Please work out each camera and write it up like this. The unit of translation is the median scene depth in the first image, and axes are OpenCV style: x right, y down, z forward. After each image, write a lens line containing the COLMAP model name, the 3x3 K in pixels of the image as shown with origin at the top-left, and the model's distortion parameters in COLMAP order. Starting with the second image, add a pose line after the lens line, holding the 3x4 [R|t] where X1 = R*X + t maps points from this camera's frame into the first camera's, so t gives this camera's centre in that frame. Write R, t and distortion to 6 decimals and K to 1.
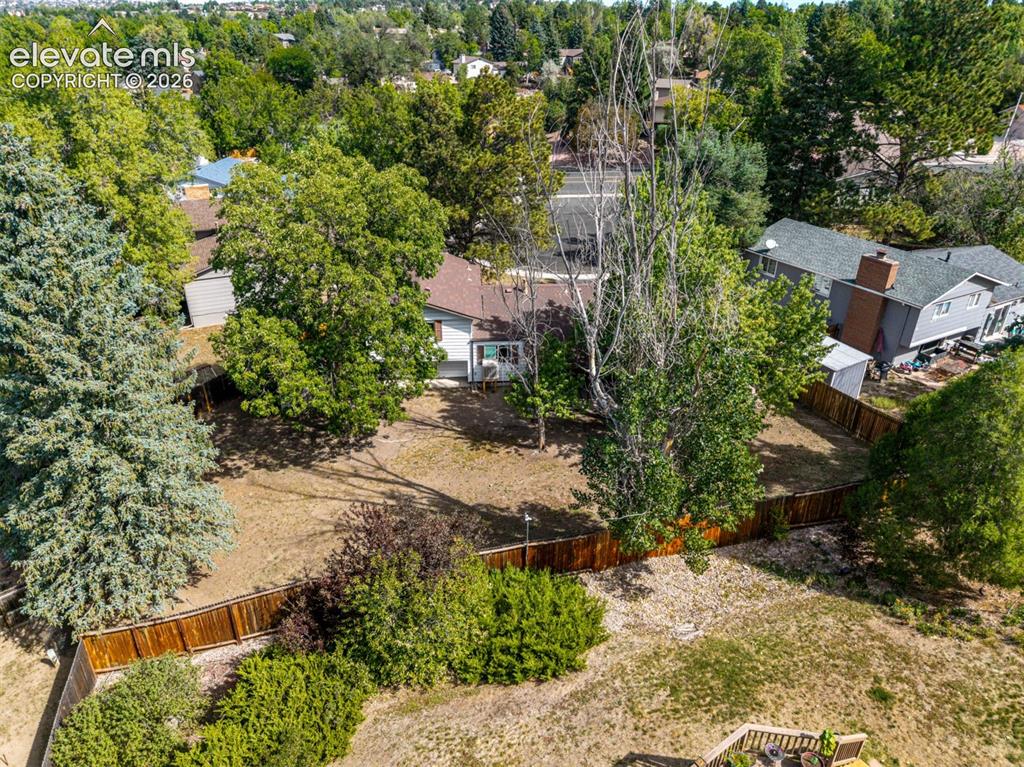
lens RADIAL K [[686.3, 0, 512.0], [0, 686.3, 383.5], [0, 0, 1]] dist [0.007188, -0.003870]
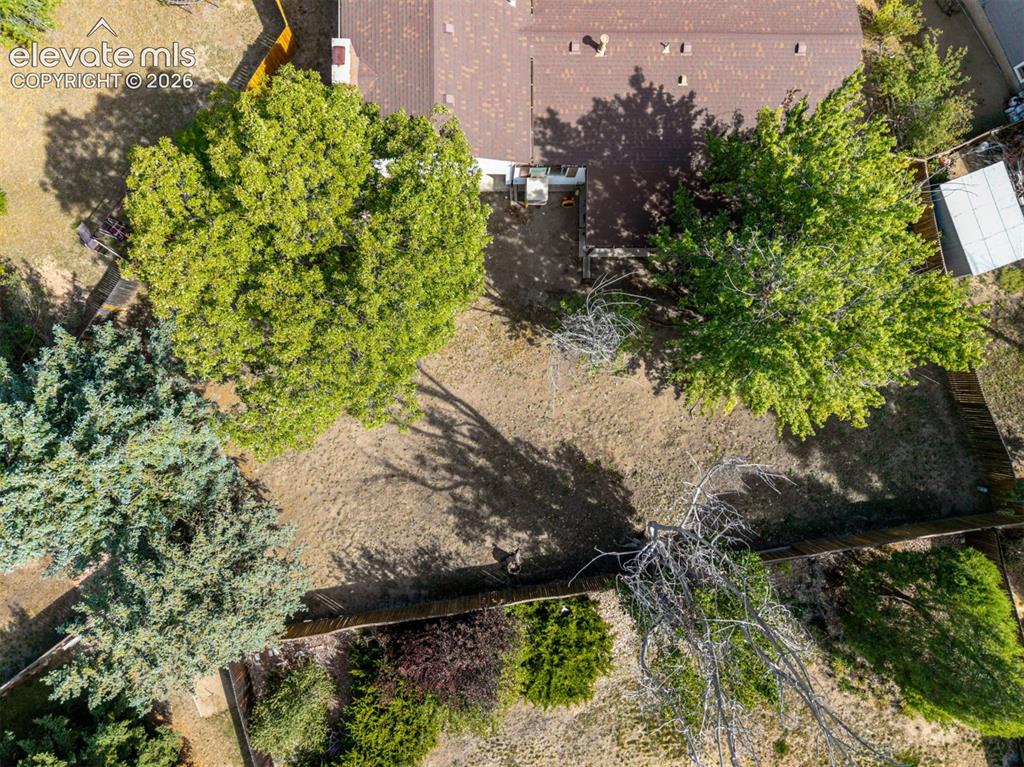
lens RADIAL K [[686.3, 0, 512.0], [0, 686.3, 383.5], [0, 0, 1]] dist [0.007188, -0.003870]
pose [[0.998588, 0.050130, 0.017602, -0.108523], [-0.038830, 0.462487, 0.885775, -1.051987], [0.036263, -0.885208, 0.463780, 0.827657]]
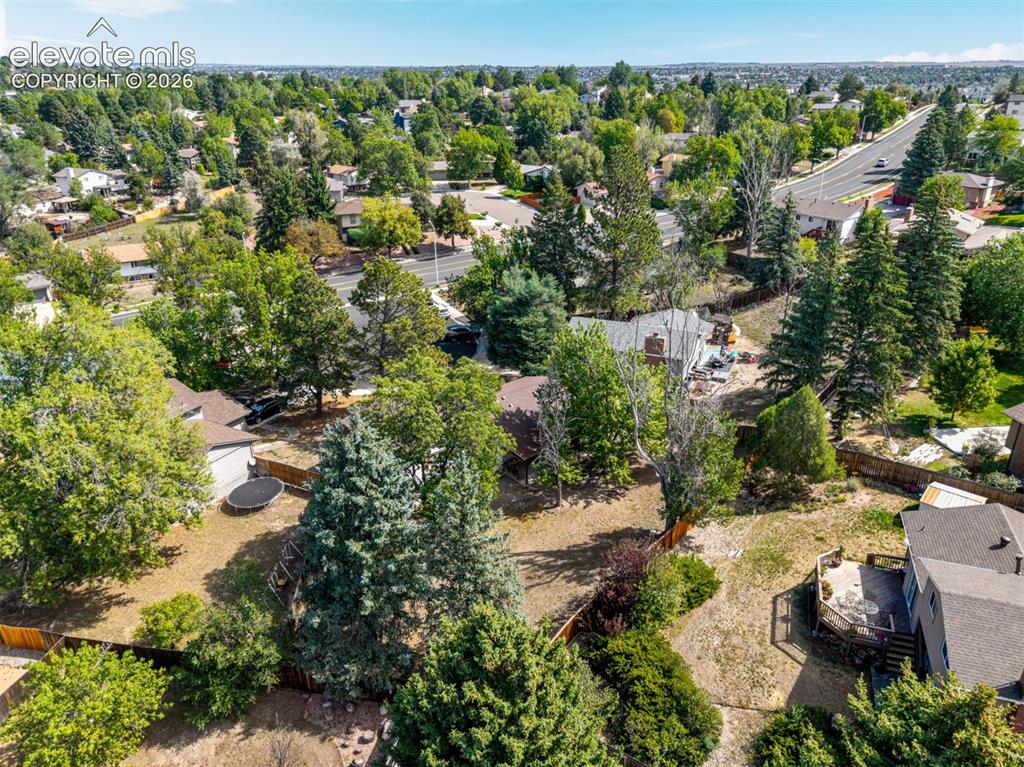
lens RADIAL K [[716.3, 0, 512.0], [0, 716.3, 383.5], [0, 0, 1]] dist [0.006758, -0.001176]
pose [[0.813407, -0.249881, 0.525289, -1.280298], [0.287107, 0.957835, 0.011060, -0.342250], [-0.505904, 0.141818, 0.850852, -0.567928]]
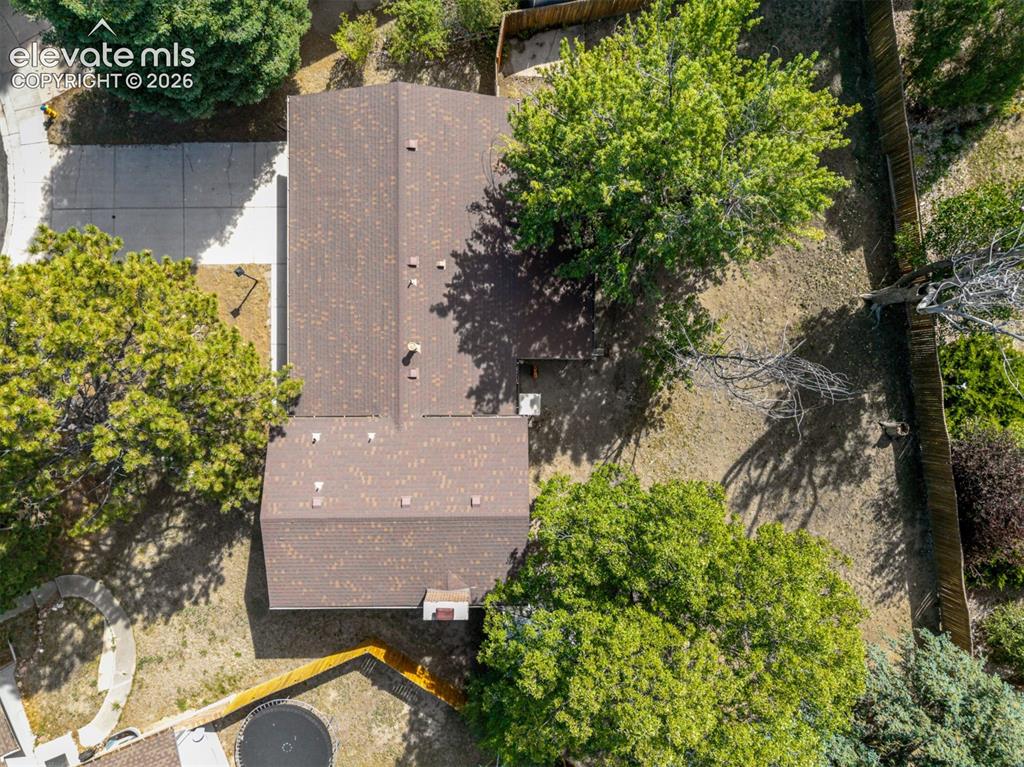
lens RADIAL K [[706.0, 0, 510.9], [0, 706.0, 387.0], [0, 0, 1]] dist [-0.003253, -0.003723]
pose [[0.053976, -0.998458, -0.012947, -0.006404], [0.444368, 0.012407, 0.895759, -1.291718], [-0.894217, -0.054102, 0.444352, 1.199347]]
